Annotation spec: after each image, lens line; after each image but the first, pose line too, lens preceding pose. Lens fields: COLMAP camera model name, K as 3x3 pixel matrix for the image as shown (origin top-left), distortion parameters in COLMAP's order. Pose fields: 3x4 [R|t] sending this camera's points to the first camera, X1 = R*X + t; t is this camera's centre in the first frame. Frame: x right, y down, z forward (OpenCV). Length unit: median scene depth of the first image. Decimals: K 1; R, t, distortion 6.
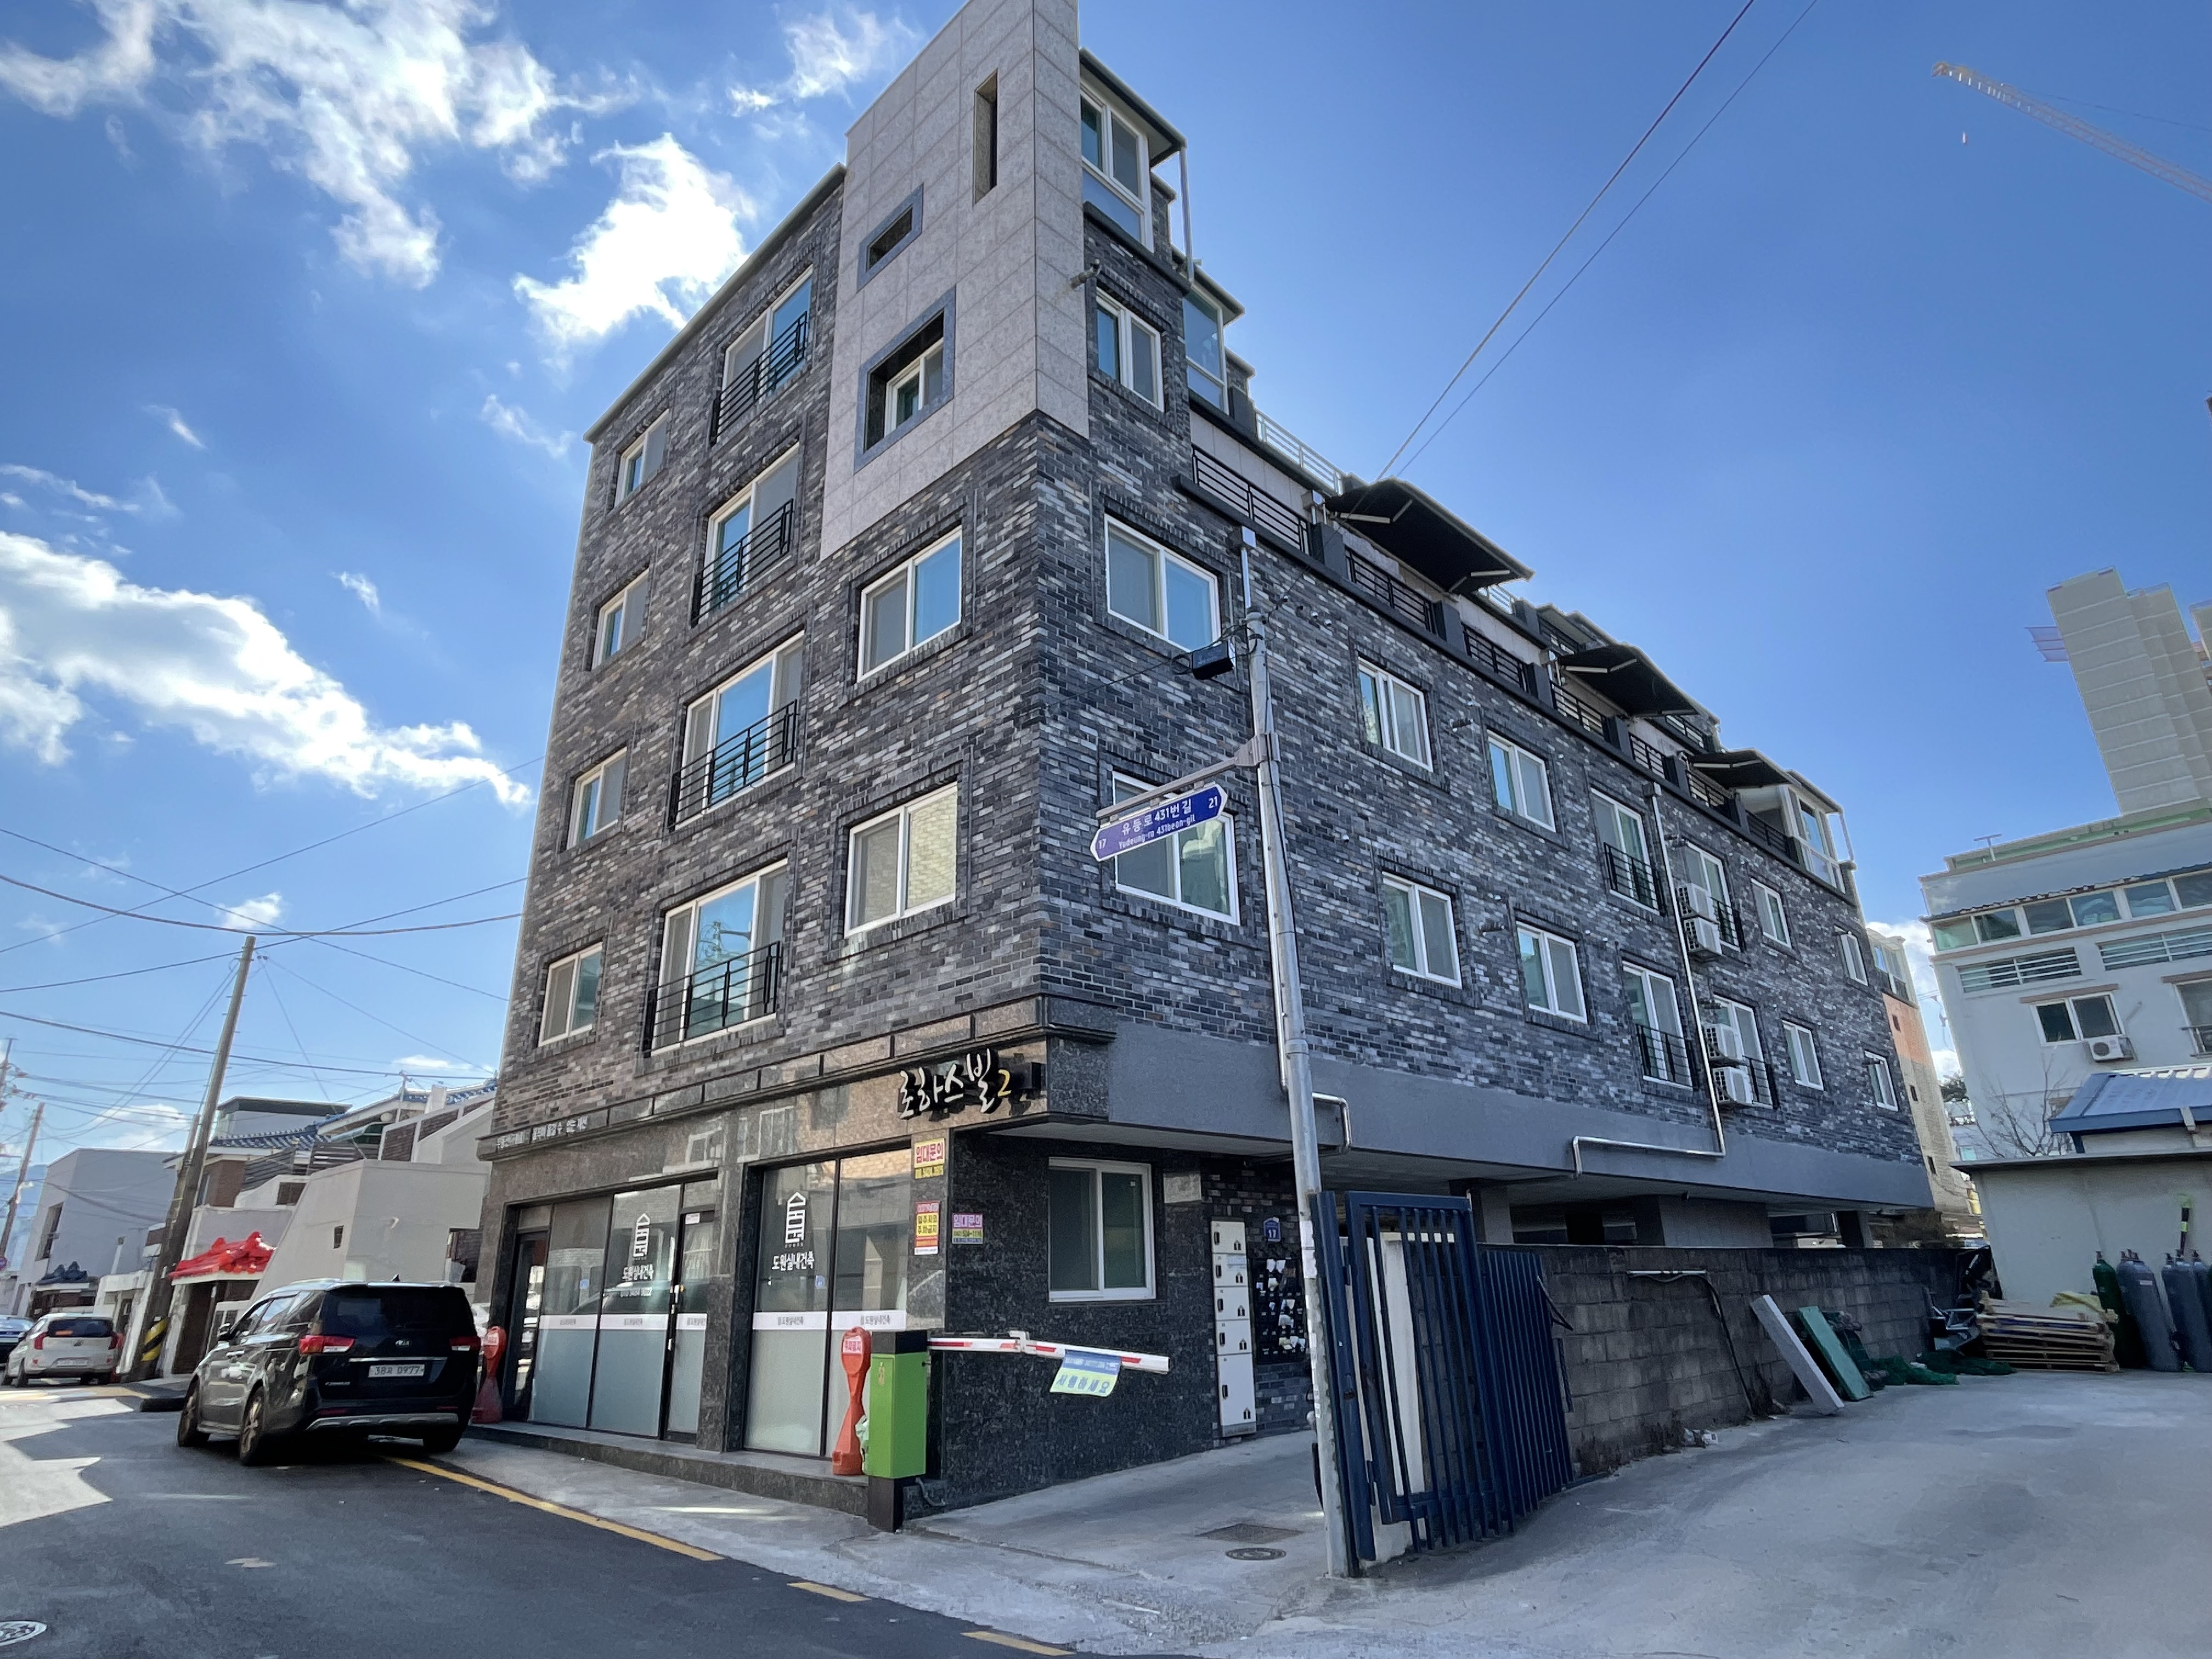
lens RADIAL K [[1237.1, 0, 1099.4], [0, 1237.1, 824.3], [0, 0, 1]] dist [0.008424, -0.002846]
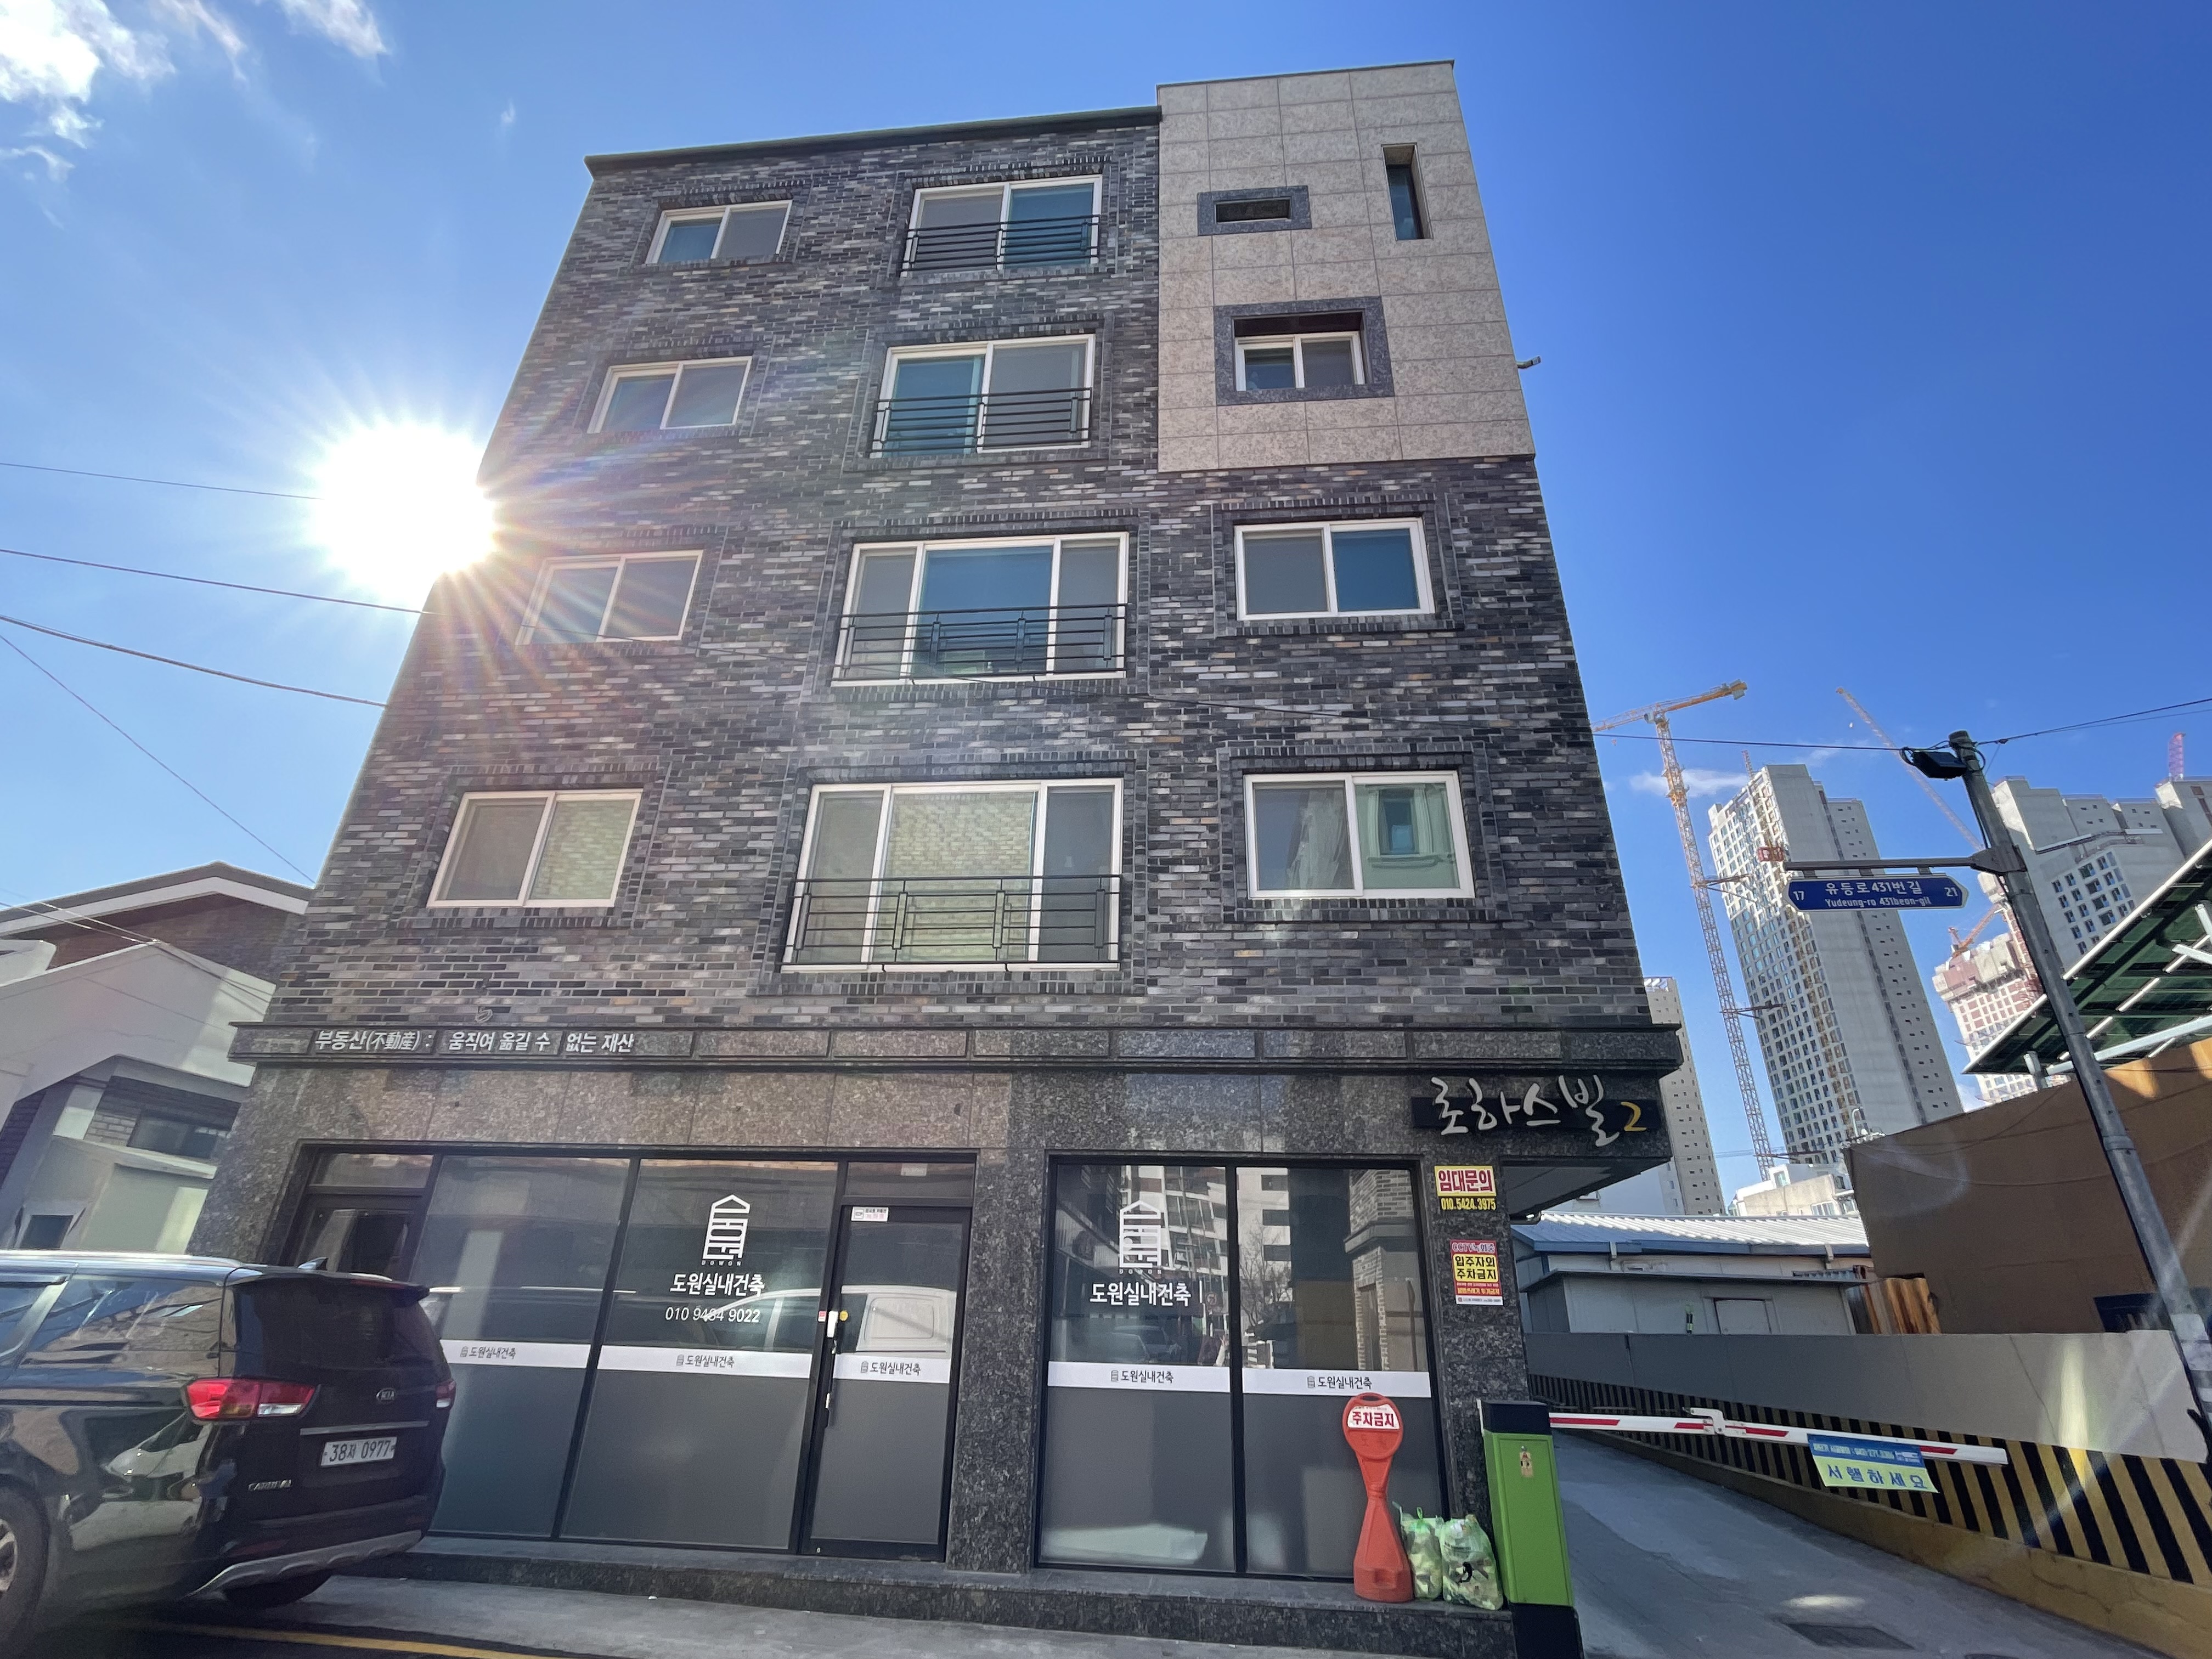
lens RADIAL K [[1015.4, 0, 1107.1], [0, 1015.4, 835.4], [0, 0, 1]] dist [-0.002221, -0.000860]
pose [[0.771486, 0.310969, 0.555075, -0.680549], [-0.266071, 0.950158, -0.162500, 0.190827], [-0.577941, -0.022323, 0.815773, 0.506285]]
